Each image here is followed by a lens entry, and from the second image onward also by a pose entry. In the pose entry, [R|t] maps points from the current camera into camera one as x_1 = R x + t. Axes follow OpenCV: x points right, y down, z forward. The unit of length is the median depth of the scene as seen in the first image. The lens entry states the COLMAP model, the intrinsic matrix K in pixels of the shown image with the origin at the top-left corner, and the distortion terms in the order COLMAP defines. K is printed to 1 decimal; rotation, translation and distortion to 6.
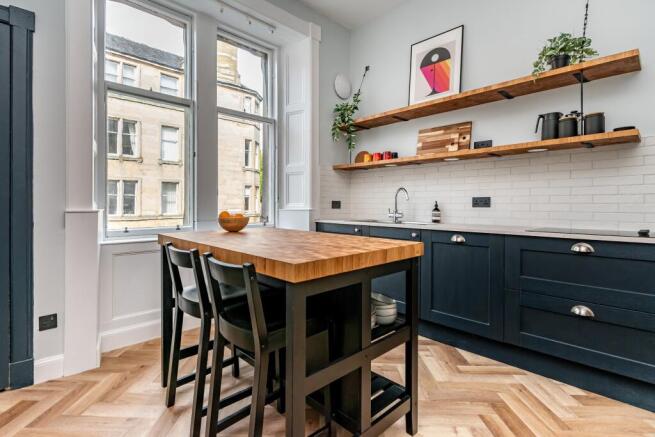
lens RADIAL K [[322.1, 0, 328.3], [0, 322.1, 204.4], [0, 0, 1]] dist [-0.000622, 0.000149]
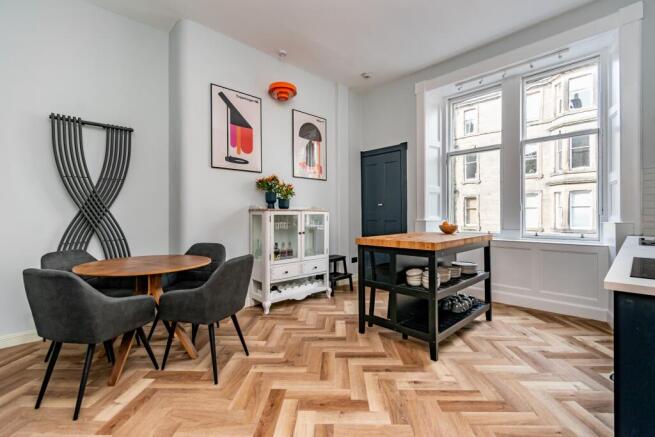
lens RADIAL K [[290.8, 0, 327.5], [0, 290.8, 218.5], [0, 0, 1]] dist [-0.001112, -0.000273]
pose [[-0.017724, -0.000881, -0.999843, 0.884196], [0.005241, 0.999986, -0.000974, 0.000900], [0.999829, -0.005257, -0.017719, 0.253036]]
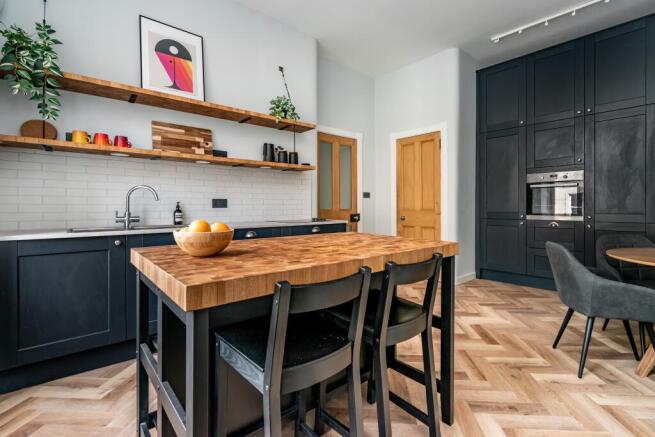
lens RADIAL K [[283.8, 0, 327.6], [0, 283.8, 207.3], [0, 0, 1]] dist [-0.000069, -0.000191]
pose [[0.107881, -0.009053, 0.994123, -0.471830], [0.000339, 0.999959, 0.009070, -0.001858], [-0.994164, -0.000642, 0.107879, 0.481383]]
